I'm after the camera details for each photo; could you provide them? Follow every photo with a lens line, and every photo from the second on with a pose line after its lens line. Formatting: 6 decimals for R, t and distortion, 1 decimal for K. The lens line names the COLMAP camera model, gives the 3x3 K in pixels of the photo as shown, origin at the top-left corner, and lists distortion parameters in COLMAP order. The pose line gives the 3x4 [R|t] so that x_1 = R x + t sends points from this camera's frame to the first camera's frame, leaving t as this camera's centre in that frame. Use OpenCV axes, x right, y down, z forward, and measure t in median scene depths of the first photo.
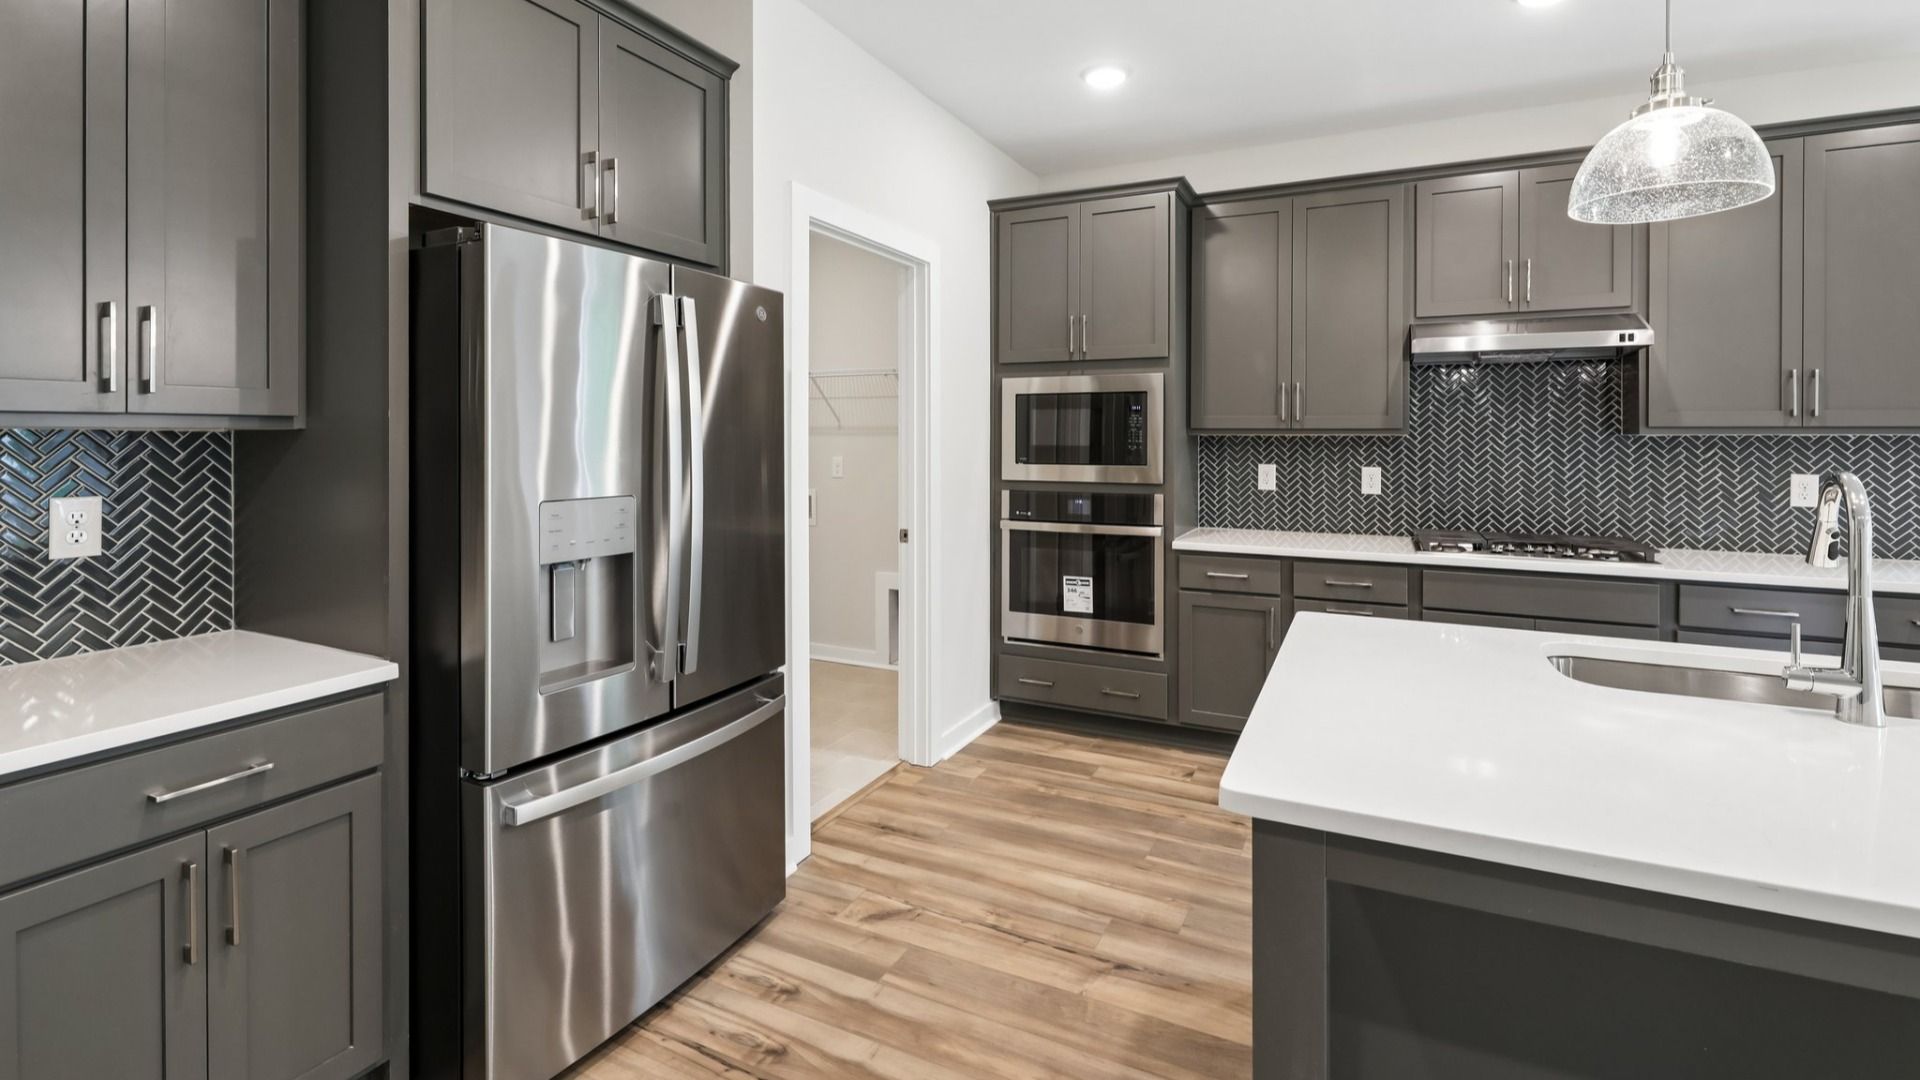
lens RADIAL K [[859.9, 0, 950.4], [0, 859.9, 438.0], [0, 0, 1]] dist [-0.003689, 0.000513]
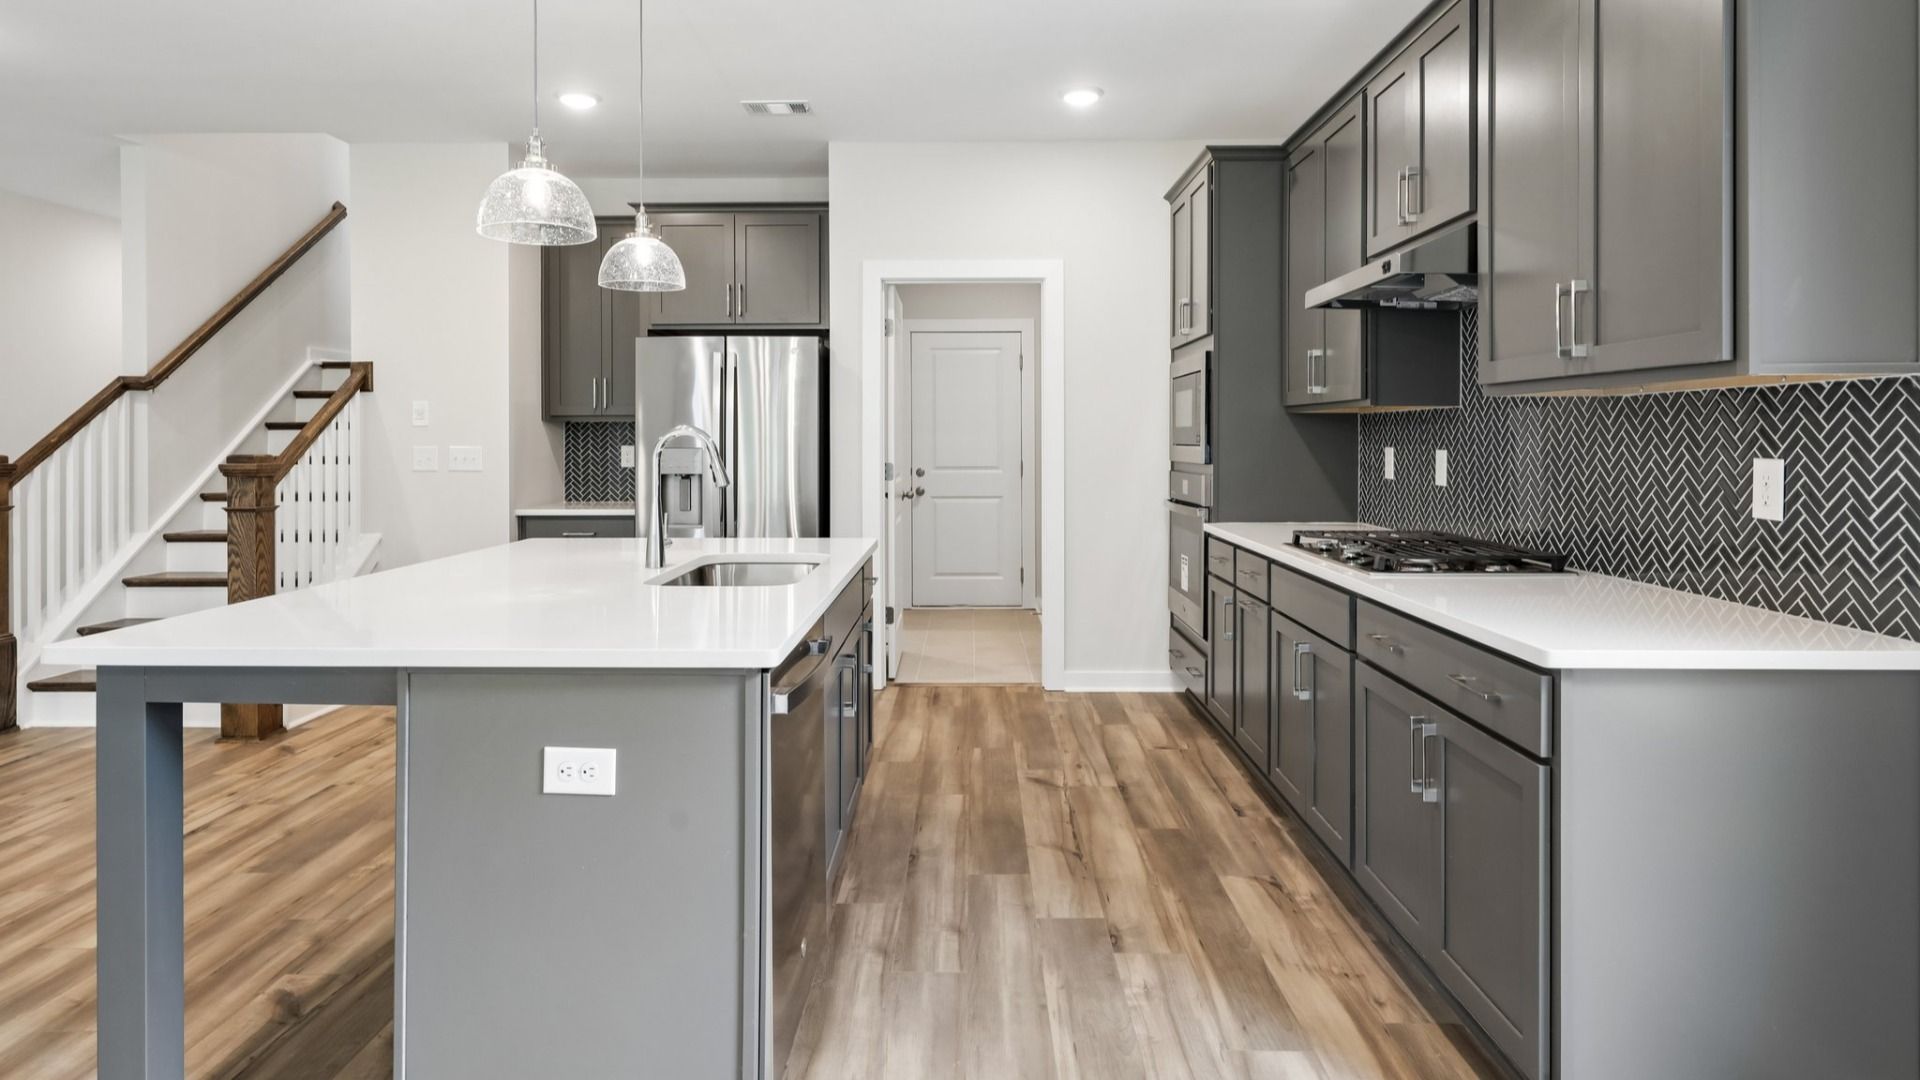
lens RADIAL K [[1036.4, 0, 968.2], [0, 1036.4, 448.1], [0, 0, 1]] dist [-0.002820, -0.000260]
pose [[0.442099, 0.005064, -0.896952, 1.346625], [0.001368, 0.999979, 0.006320, 0.030811], [0.896965, -0.004021, 0.442083, 0.267225]]
